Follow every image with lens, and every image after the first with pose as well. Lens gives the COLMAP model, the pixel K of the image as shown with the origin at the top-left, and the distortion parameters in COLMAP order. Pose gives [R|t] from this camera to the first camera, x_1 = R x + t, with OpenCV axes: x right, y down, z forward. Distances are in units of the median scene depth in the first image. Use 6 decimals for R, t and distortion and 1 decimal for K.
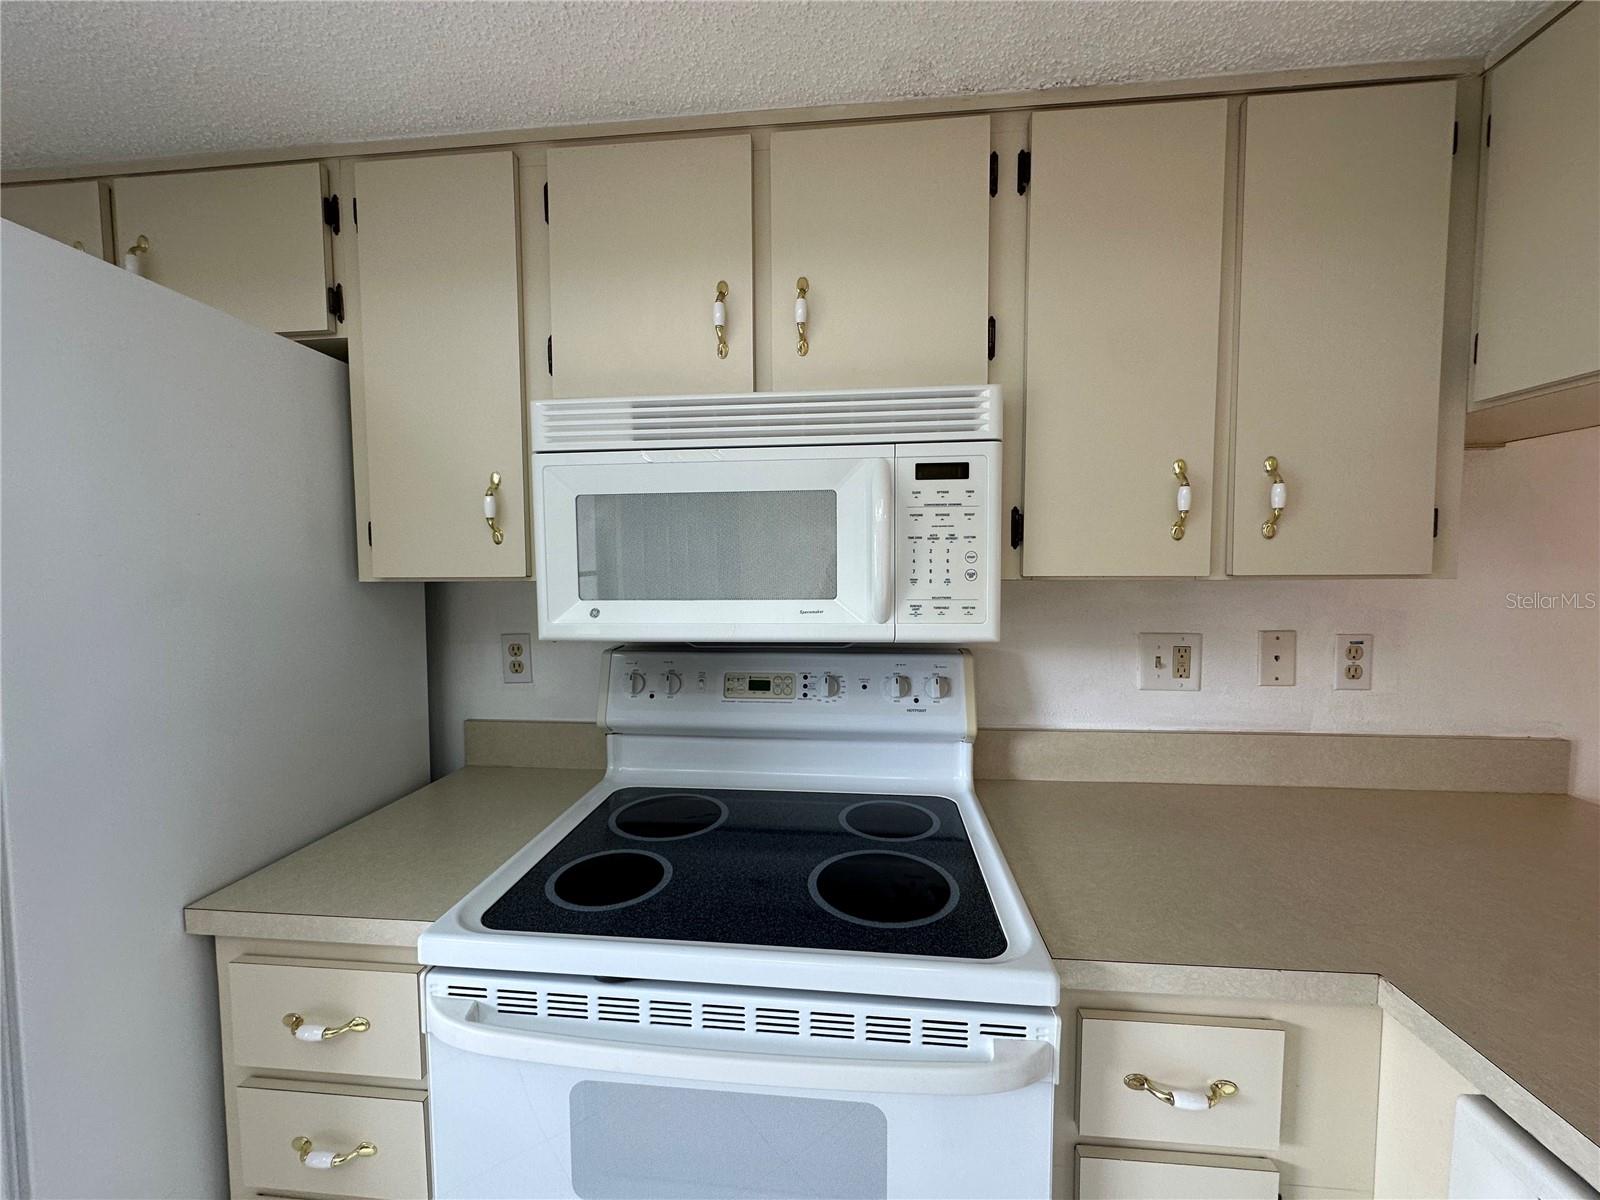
lens RADIAL K [[637.7, 0, 797.4], [0, 637.7, 600.9], [0, 0, 1]] dist [-0.004929, 0.000986]
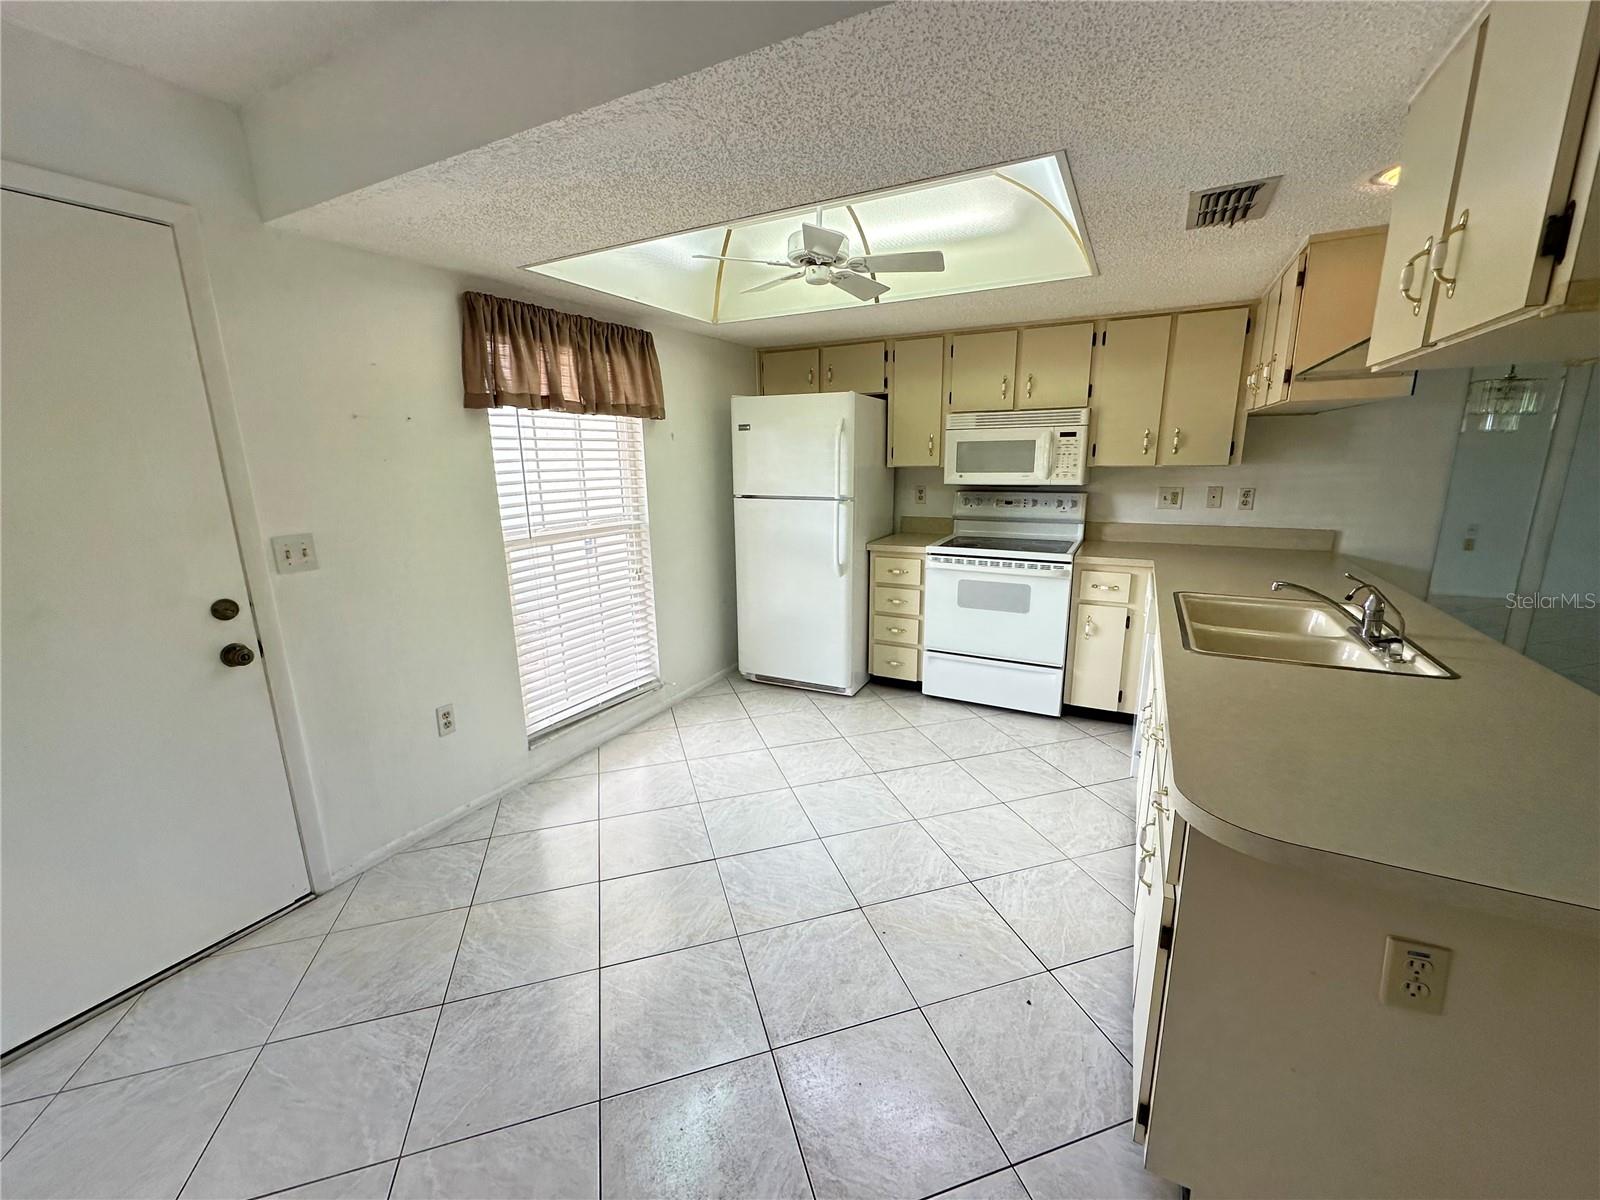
lens RADIAL K [[637.7, 0, 803.0], [0, 637.7, 602.4], [0, 0, 1]] dist [-0.004929, 0.000986]
pose [[0.928264, 0.078036, -0.363643, 0.215918], [-0.013940, 0.984353, 0.175655, 0.103928], [0.371660, -0.157985, 0.914827, -2.782289]]
